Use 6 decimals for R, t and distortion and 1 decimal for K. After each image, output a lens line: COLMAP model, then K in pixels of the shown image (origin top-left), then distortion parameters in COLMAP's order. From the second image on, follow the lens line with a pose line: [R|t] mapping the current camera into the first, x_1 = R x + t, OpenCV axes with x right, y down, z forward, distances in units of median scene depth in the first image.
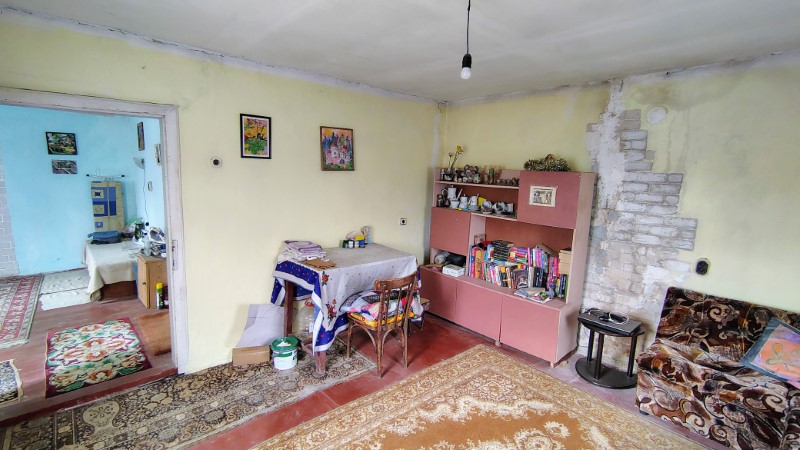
lens RADIAL K [[372.8, 0, 397.3], [0, 372.8, 222.6], [0, 0, 1]] dist [-0.010418, 0.005828]
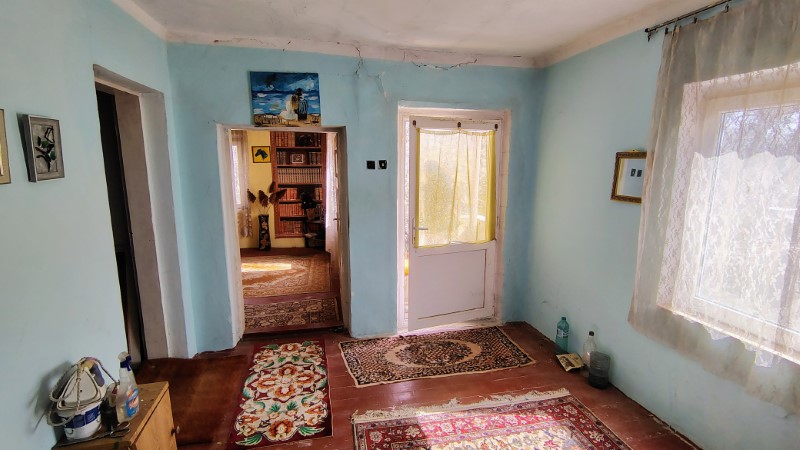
lens RADIAL K [[372.8, 0, 397.6], [0, 372.8, 221.8], [0, 0, 1]] dist [-0.010418, 0.005828]
pose [[-0.870235, -0.113711, 0.479334, -1.327083], [0.039965, 0.953494, 0.298751, -0.254526], [-0.491014, 0.279140, -0.825219, 1.393121]]
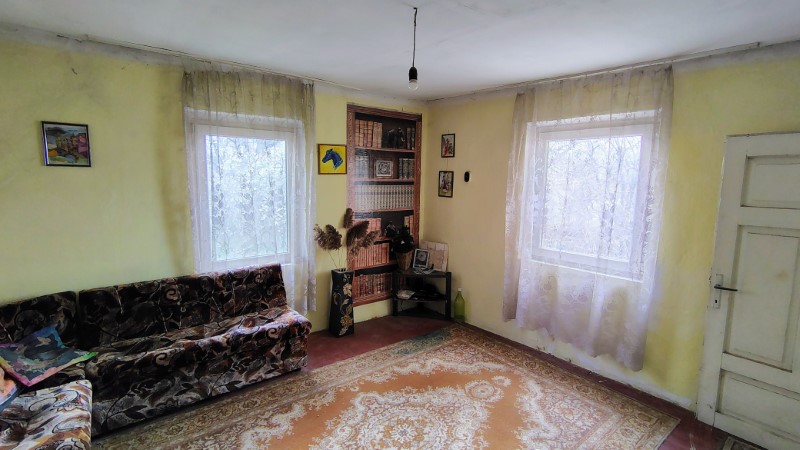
lens RADIAL K [[372.8, 0, 397.9], [0, 372.8, 223.2], [0, 0, 1]] dist [-0.010418, 0.005828]
pose [[-0.996733, -0.058643, 0.055535, 0.074763], [-0.041325, 0.961075, 0.273179, -0.155252], [-0.069394, 0.269991, -0.960359, 1.077535]]
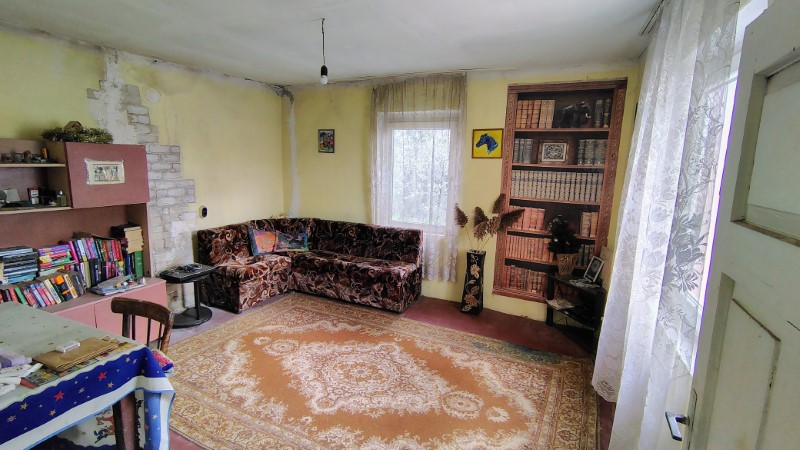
lens RADIAL K [[372.8, 0, 397.0], [0, 372.8, 223.7], [0, 0, 1]] dist [-0.010418, 0.005828]
pose [[-0.375415, -0.199514, 0.905129, -0.634219], [0.095107, 0.963110, 0.251742, -0.104533], [-0.921964, 0.180592, -0.342590, 0.662260]]
